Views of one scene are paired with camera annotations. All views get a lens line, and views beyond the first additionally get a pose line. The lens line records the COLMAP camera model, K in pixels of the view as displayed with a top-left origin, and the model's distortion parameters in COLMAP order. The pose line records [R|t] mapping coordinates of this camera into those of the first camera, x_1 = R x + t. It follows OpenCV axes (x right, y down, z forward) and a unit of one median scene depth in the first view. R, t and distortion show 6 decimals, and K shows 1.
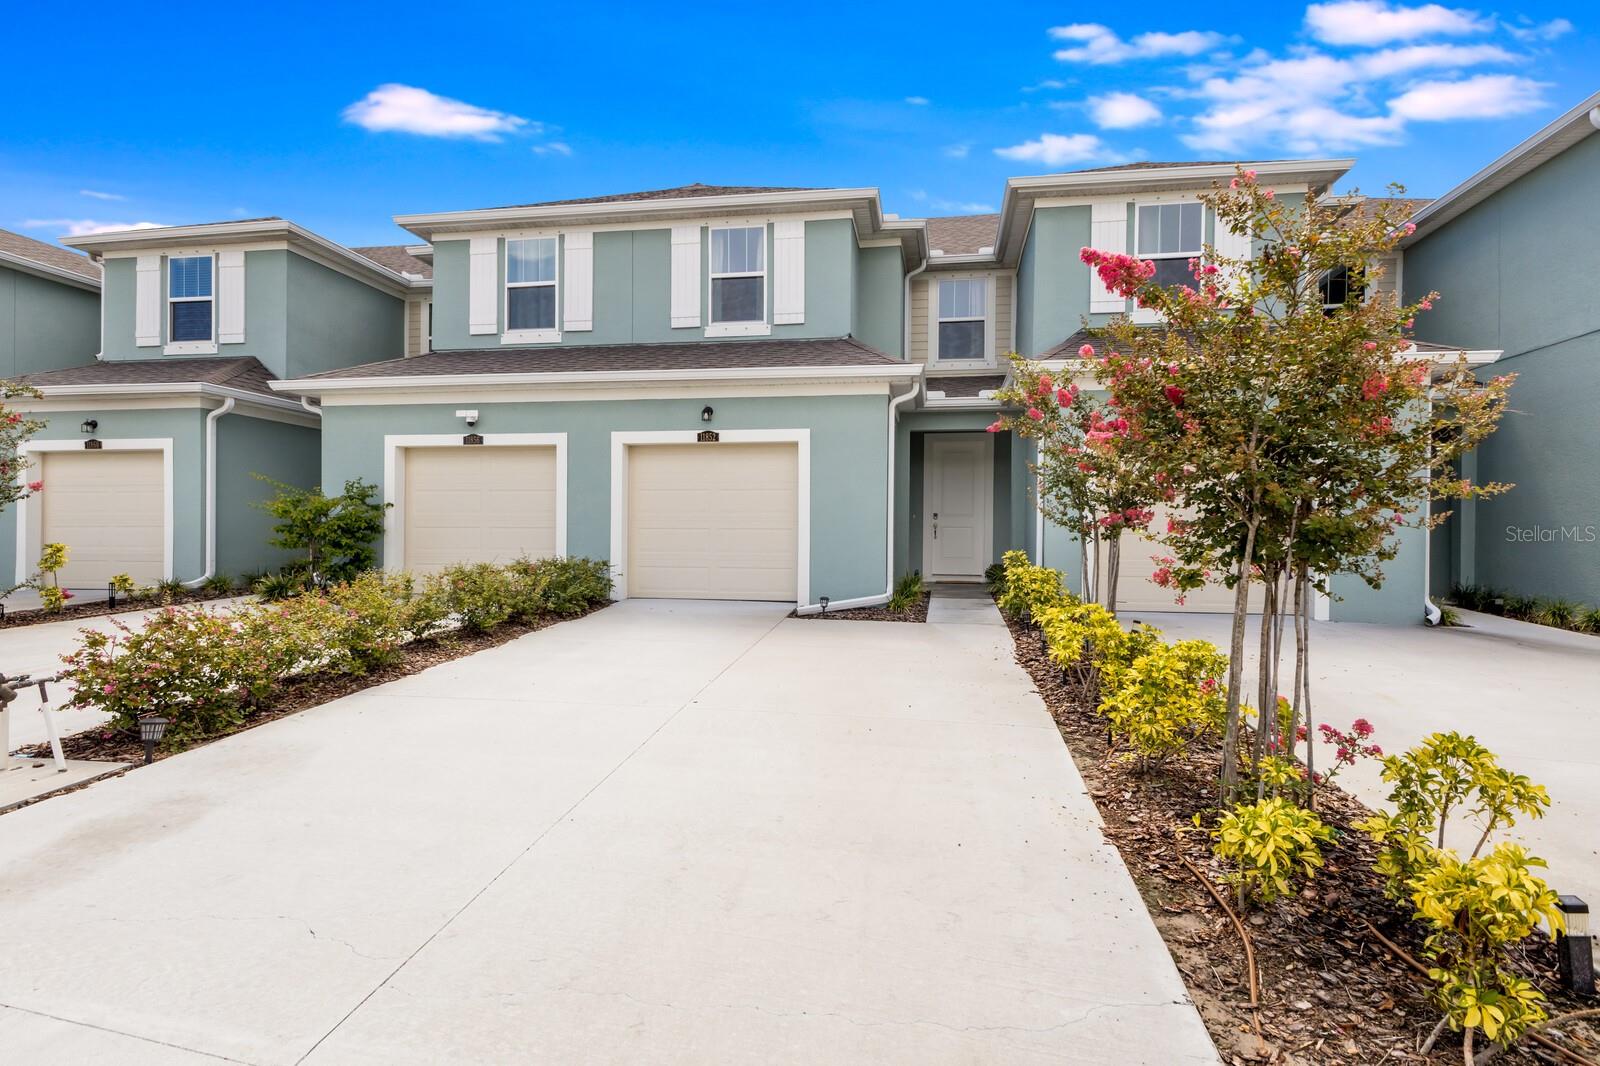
lens RADIAL K [[801.5, 0, 800.0], [0, 801.5, 533.0], [0, 0, 1]] dist [0.020134, -0.000430]
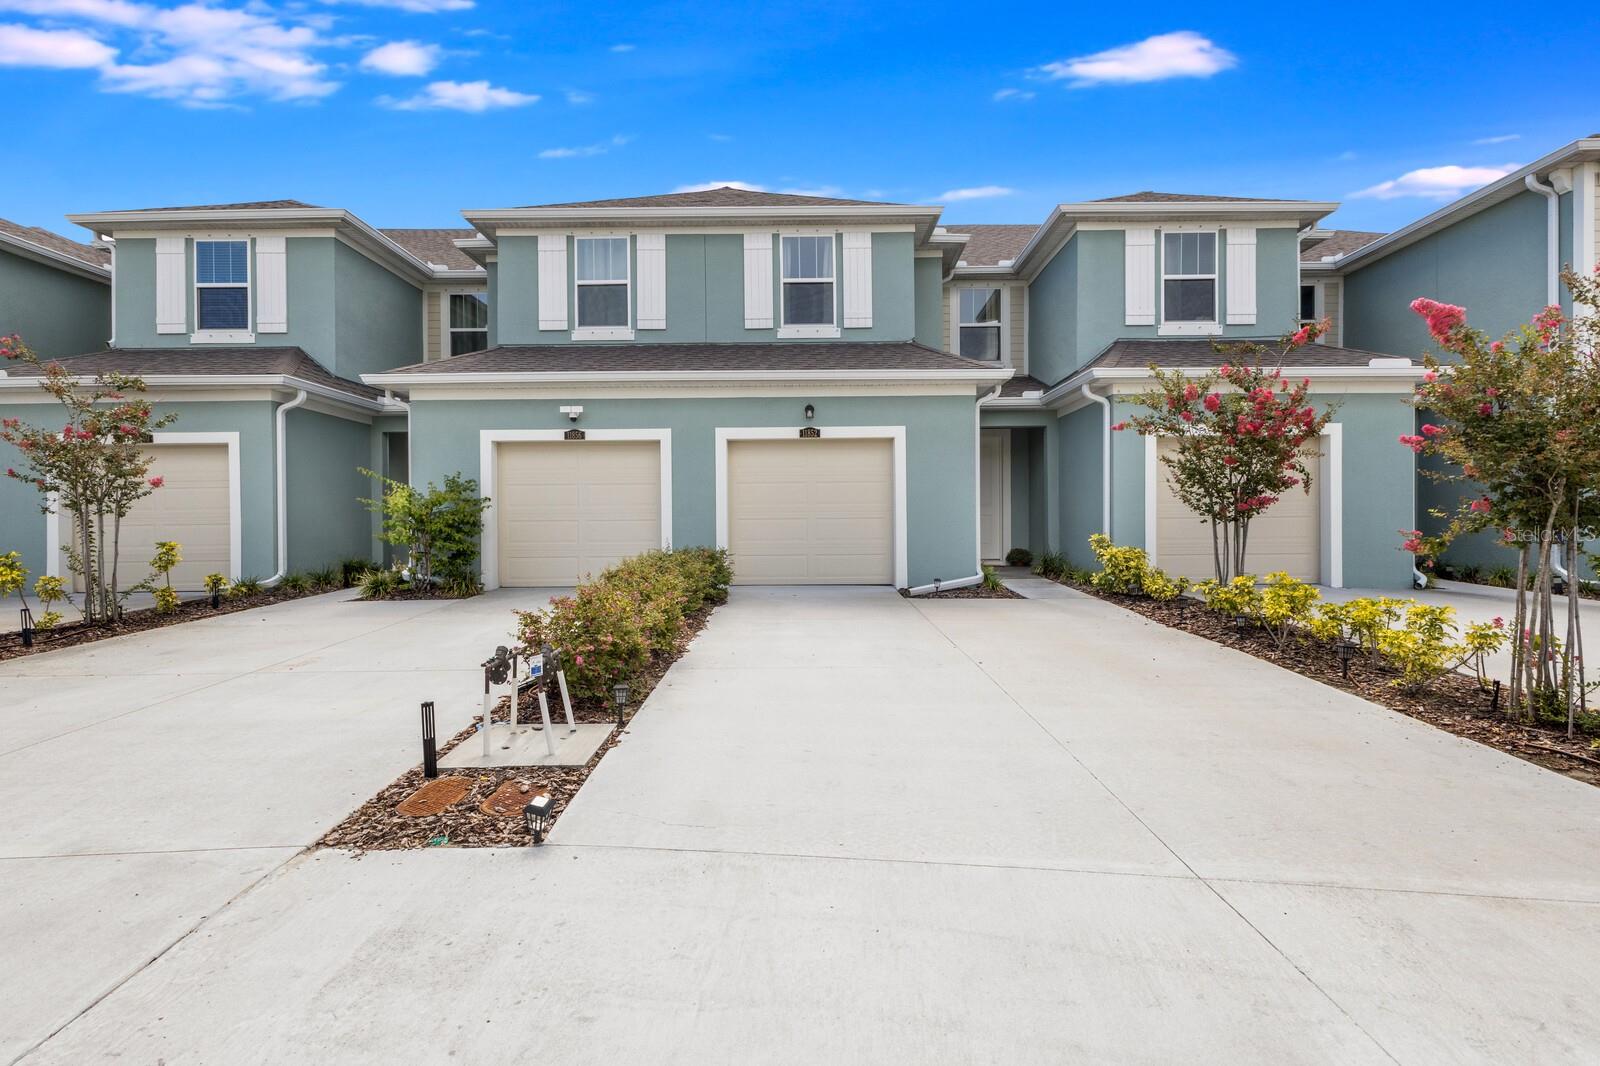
lens RADIAL K [[801.5, 0, 800.0], [0, 801.5, 533.0], [0, 0, 1]] dist [0.020134, -0.000430]
pose [[0.987814, -0.015563, 0.154857, -0.261982], [0.014004, 0.999840, 0.011156, 0.001811], [-0.155006, -0.008852, 0.987874, -0.055196]]
